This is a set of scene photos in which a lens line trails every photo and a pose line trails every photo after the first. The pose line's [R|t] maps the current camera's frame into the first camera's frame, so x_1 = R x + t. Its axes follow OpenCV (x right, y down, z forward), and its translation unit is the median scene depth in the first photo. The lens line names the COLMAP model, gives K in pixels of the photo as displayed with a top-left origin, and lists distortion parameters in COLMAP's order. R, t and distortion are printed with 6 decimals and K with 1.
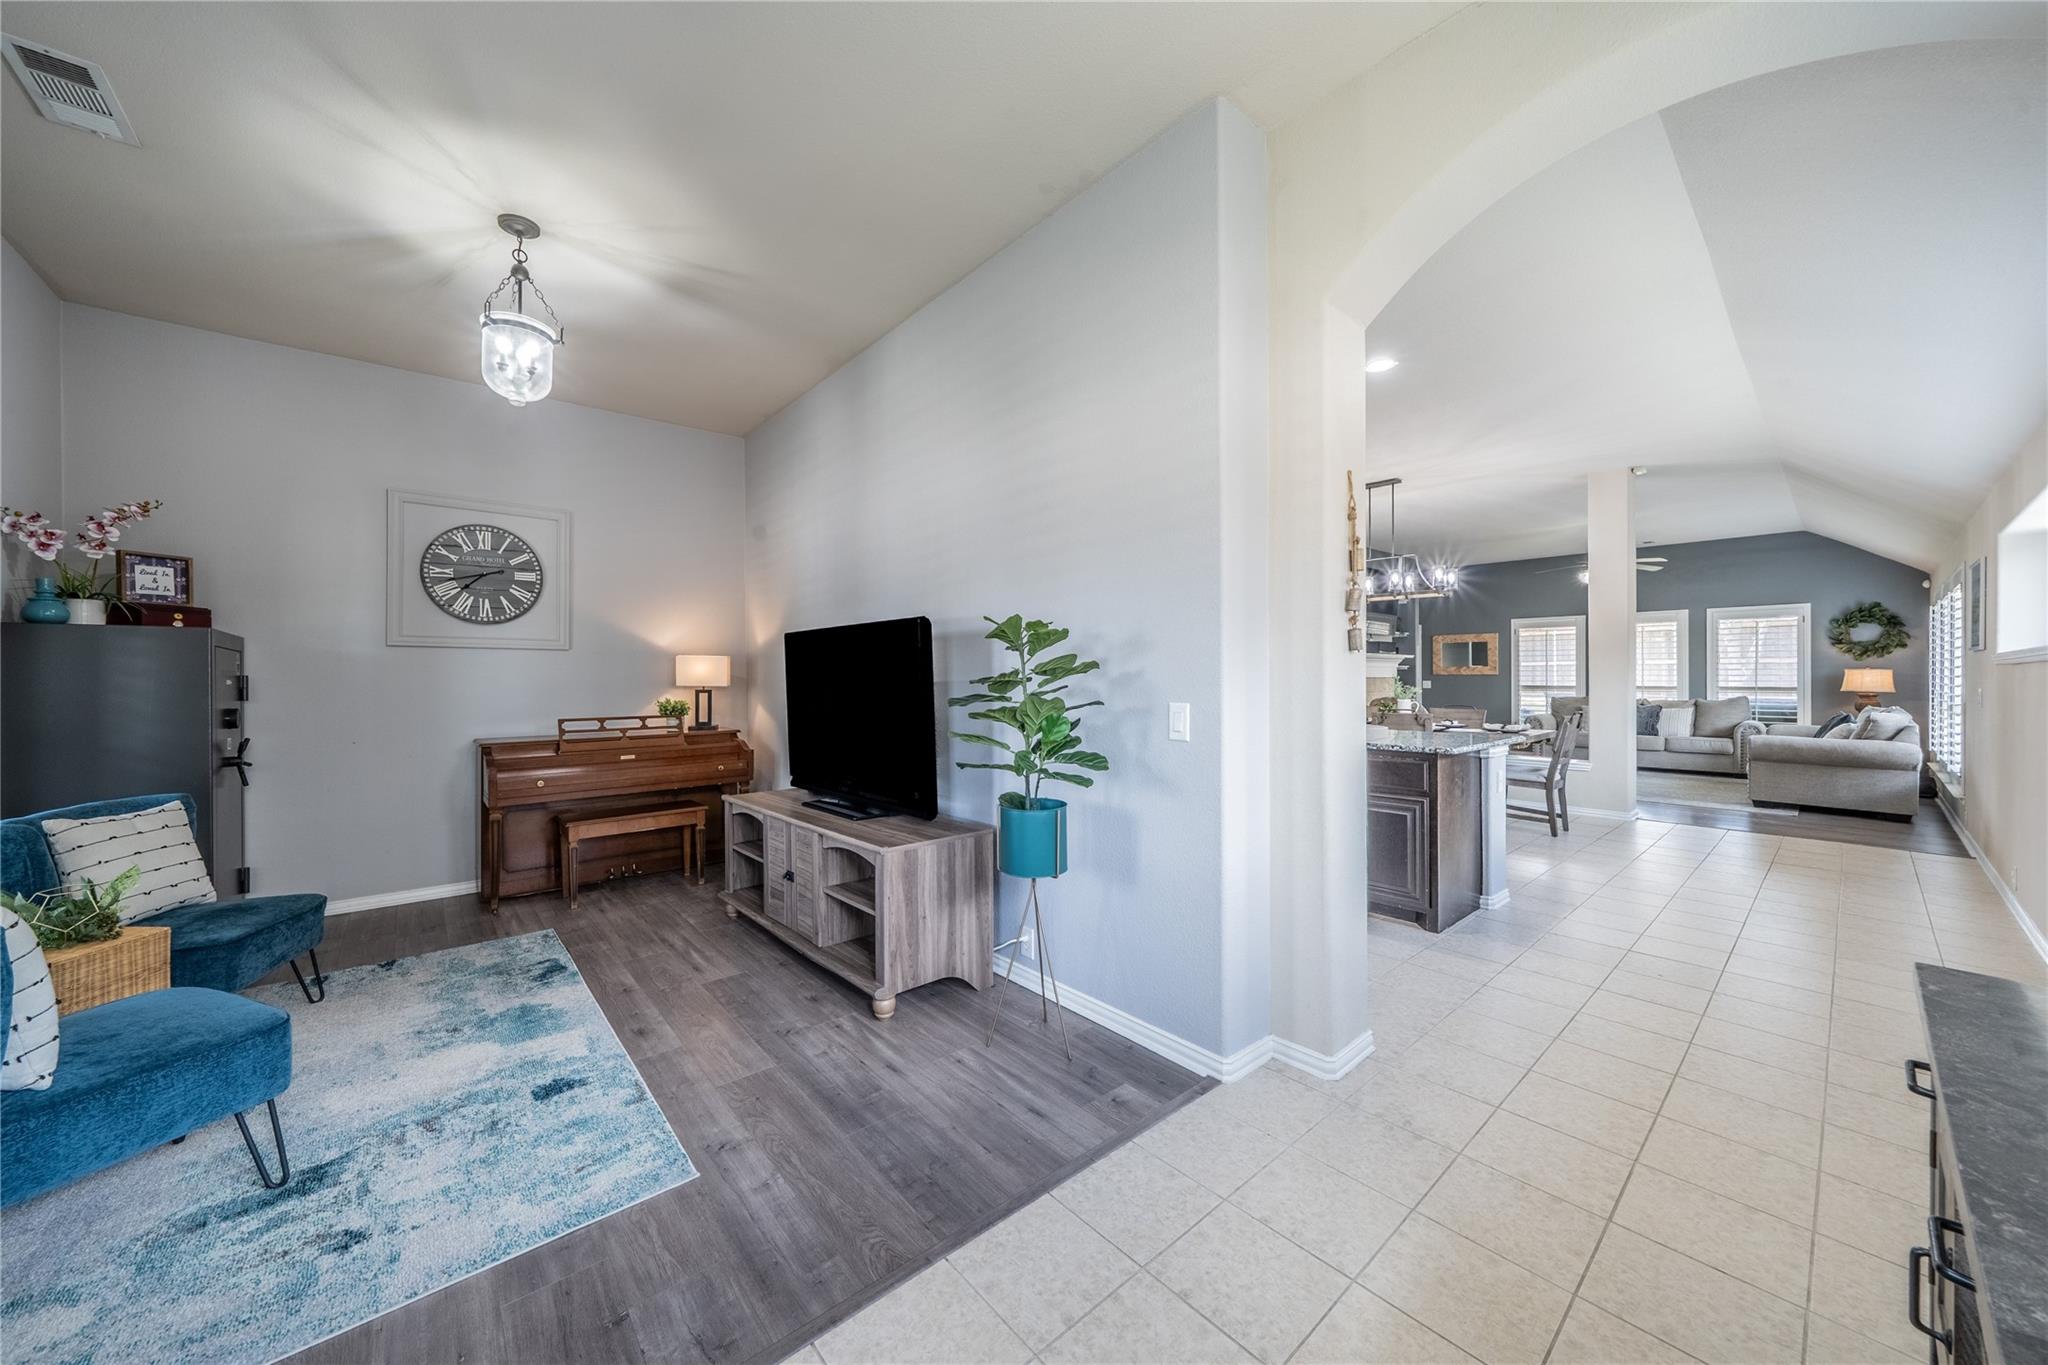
lens RADIAL K [[707.1, 0, 1000.2], [0, 707.1, 684.1], [0, 0, 1]] dist [-0.002653, -0.000129]
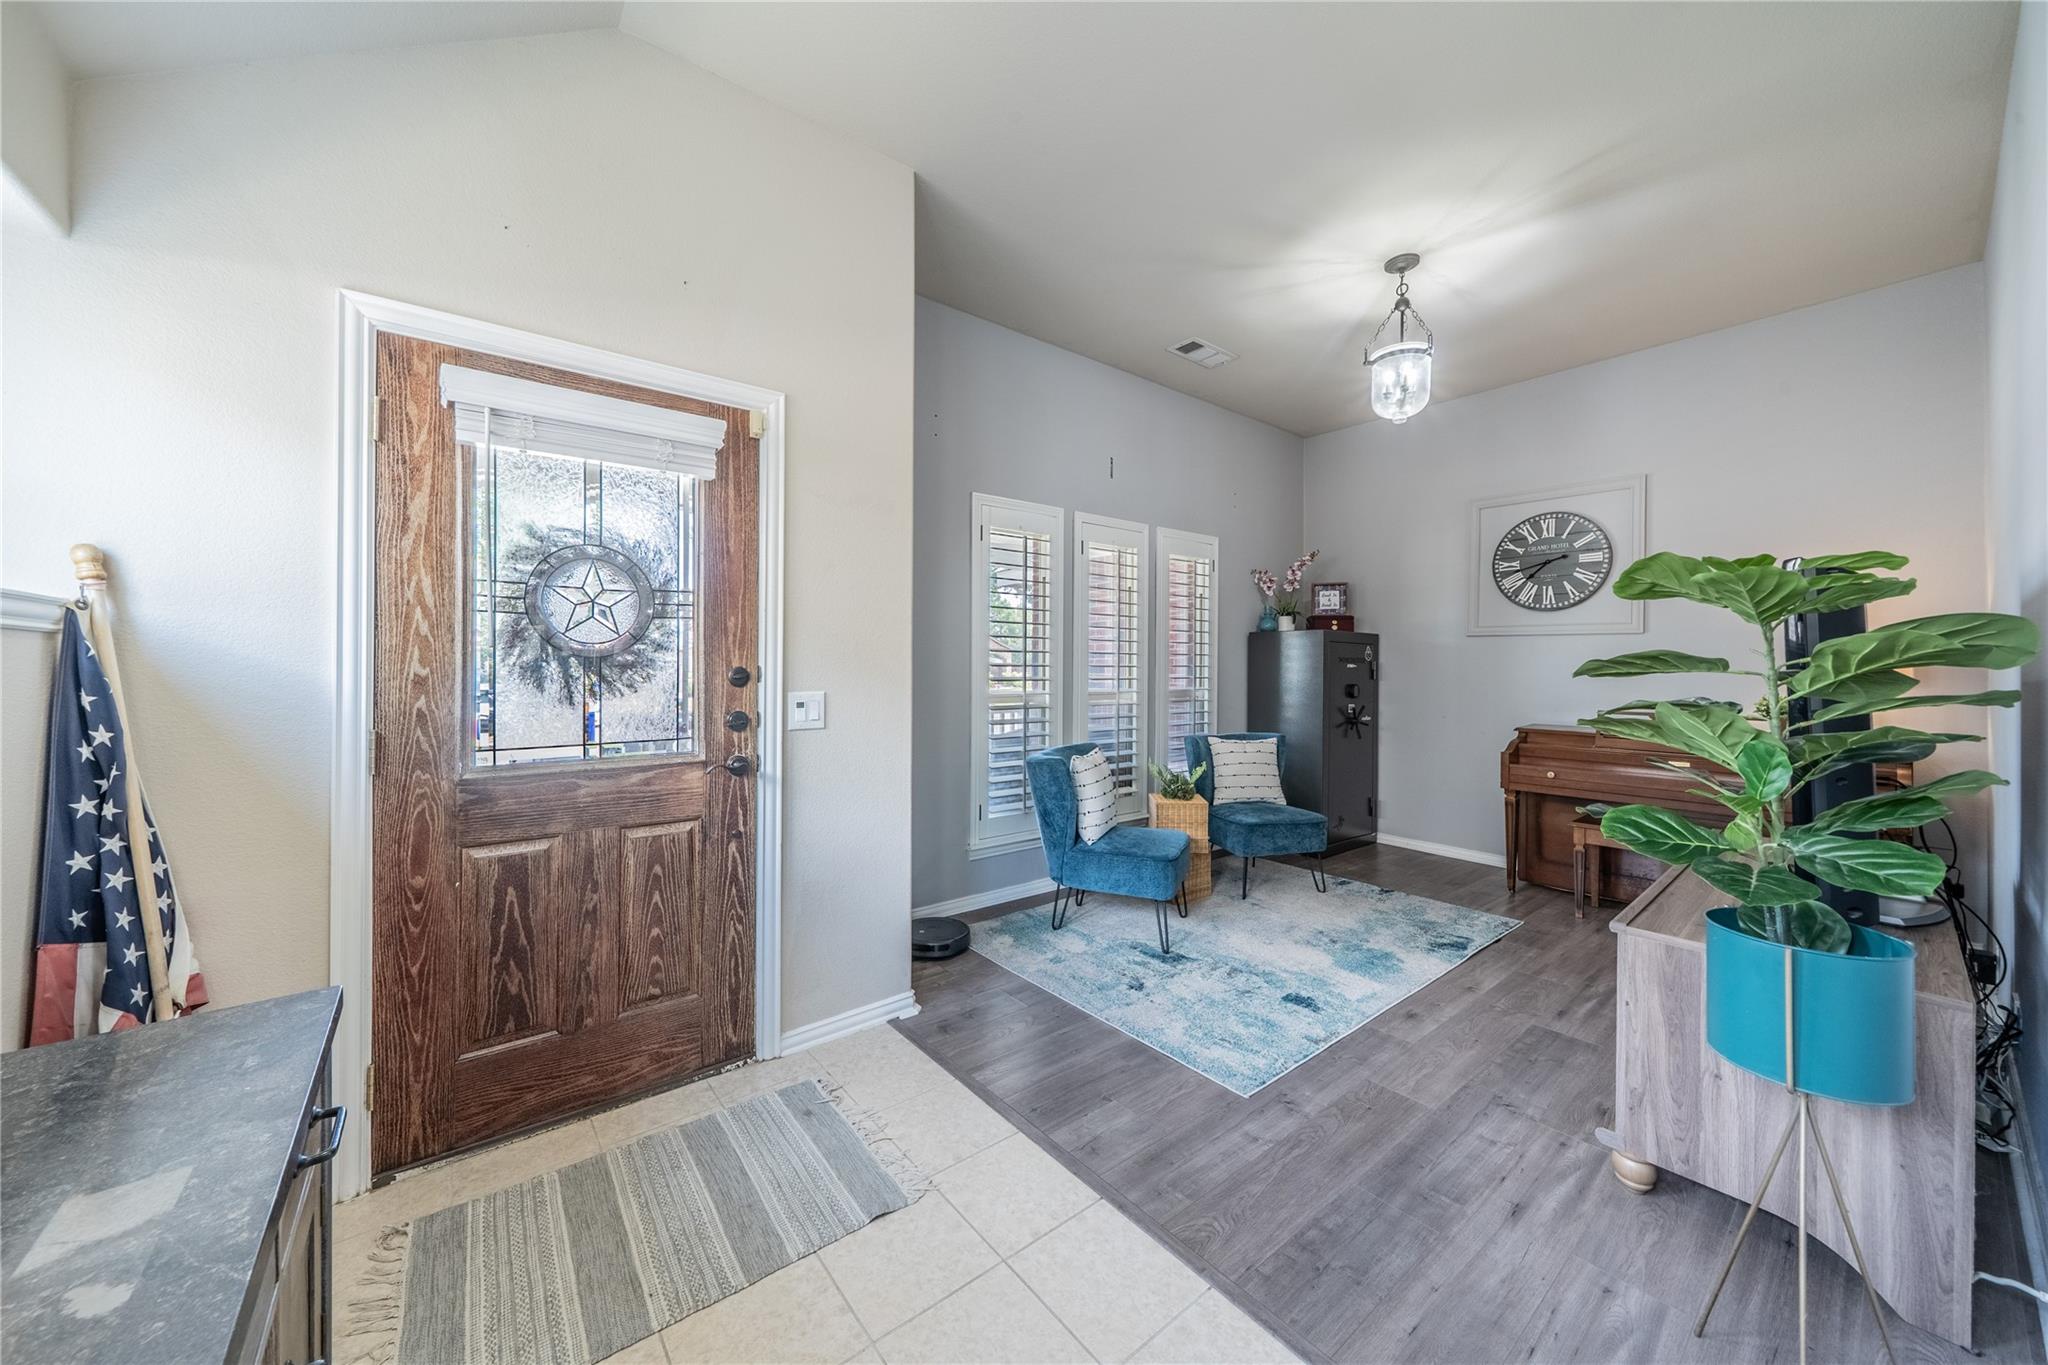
lens RADIAL K [[707.1, 0, 1011.5], [0, 707.1, 665.5], [0, 0, 1]] dist [-0.002653, -0.000129]
pose [[-0.012211, 0.008720, -0.999887, 0.299734], [-0.016941, 0.999817, 0.008926, -0.003512], [0.999782, 0.017049, -0.012061, 0.259218]]
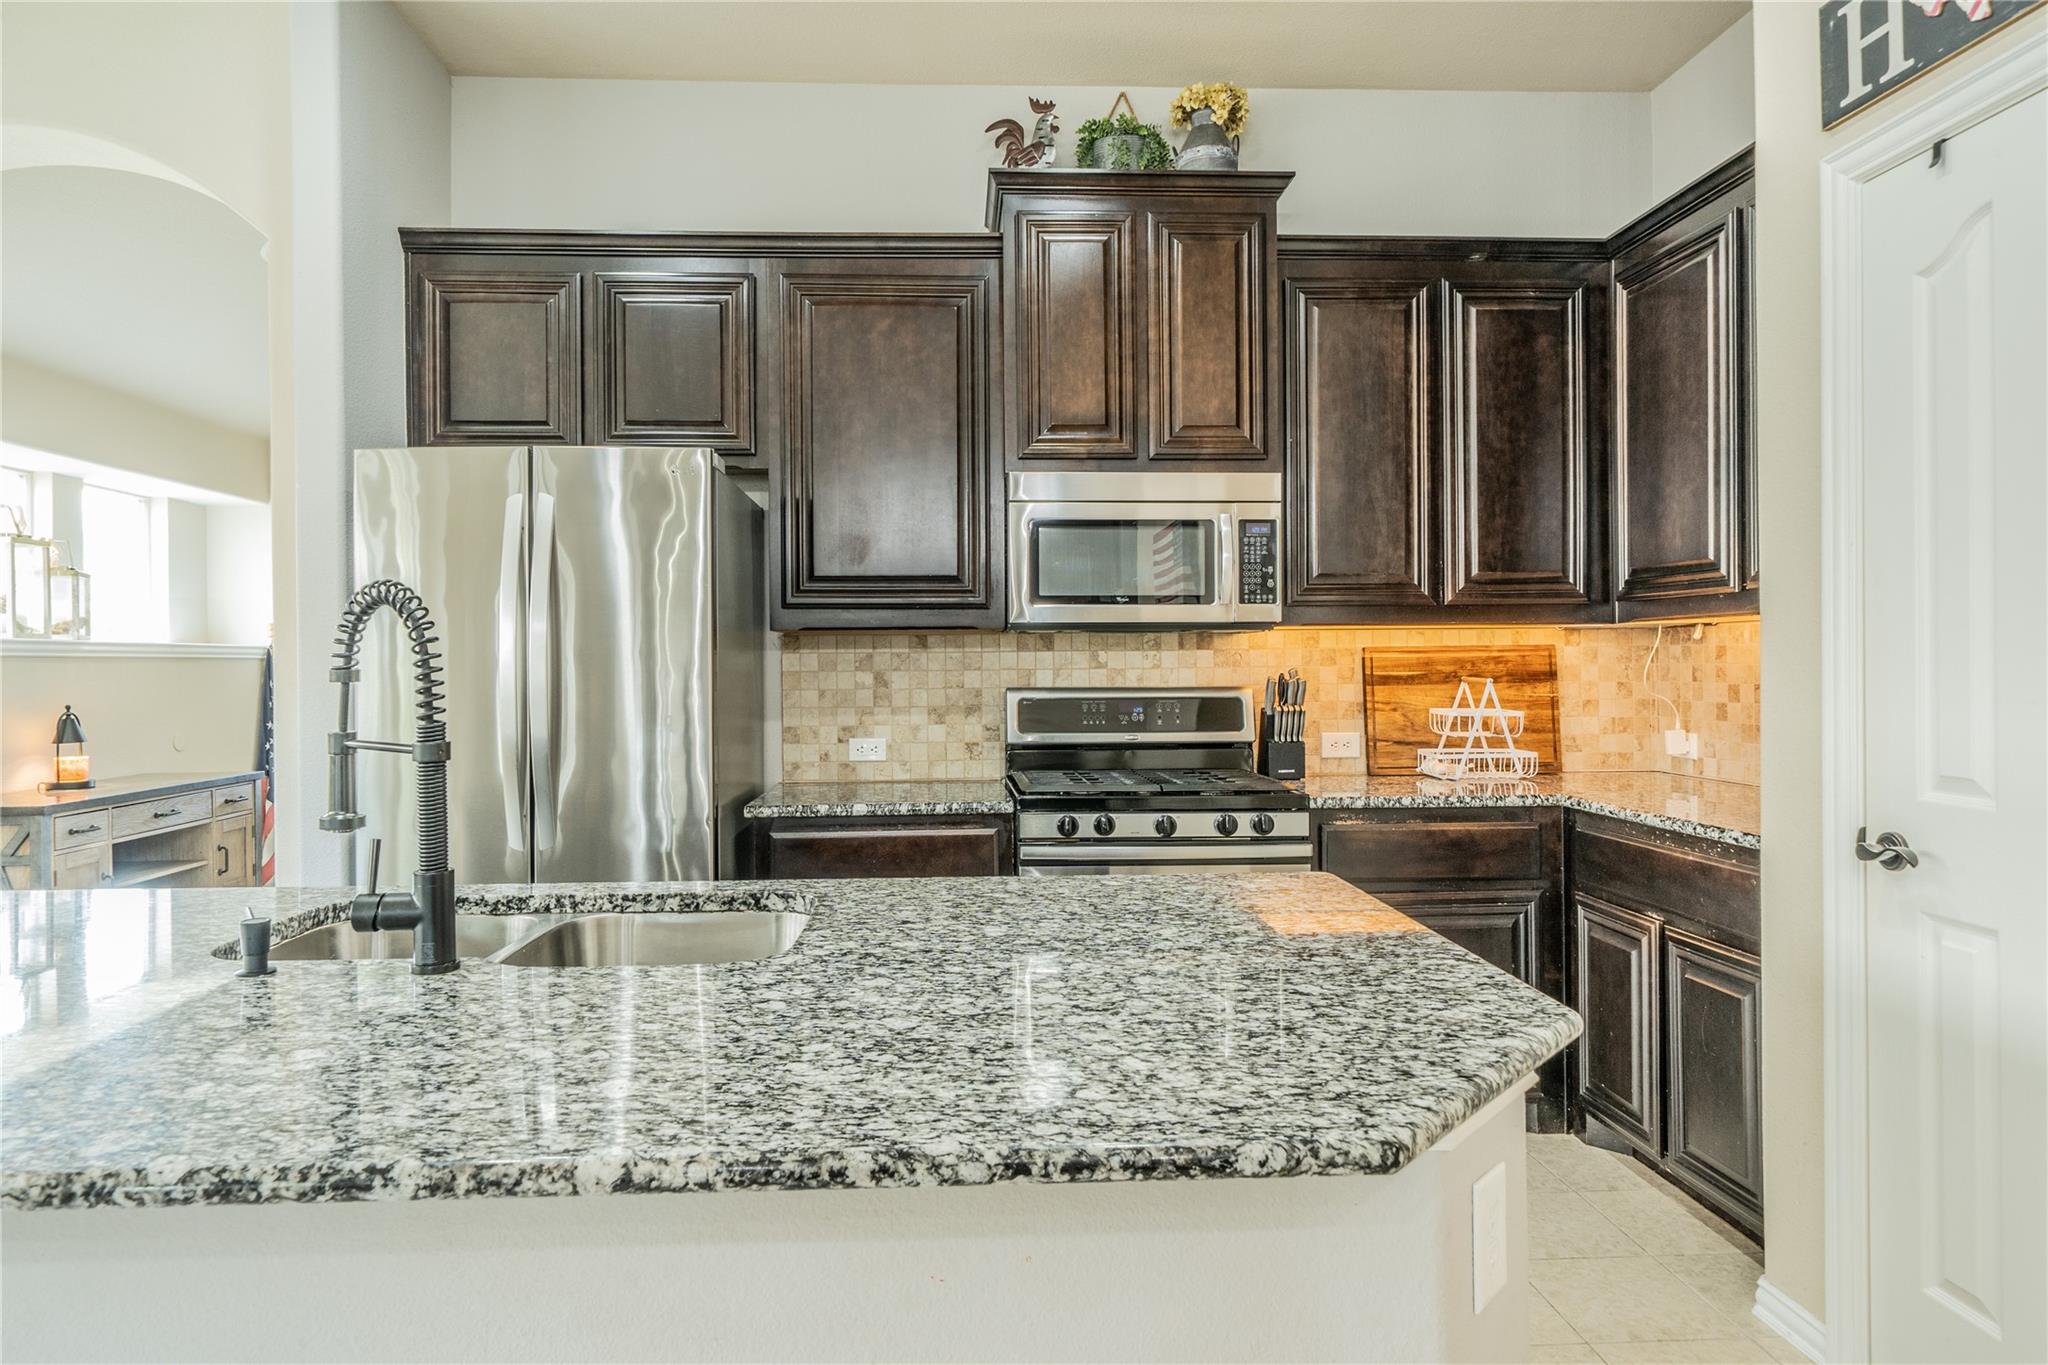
lens RADIAL K [[1209.3, 0, 1013.9], [0, 1209.3, 663.2], [0, 0, 1]] dist [0.007452, 0.002019]
pose [[-0.589523, 0.008404, -0.807708, 0.655821], [0.001481, 0.999955, 0.009323, -0.017061], [0.807750, 0.004300, -0.589509, 1.487846]]
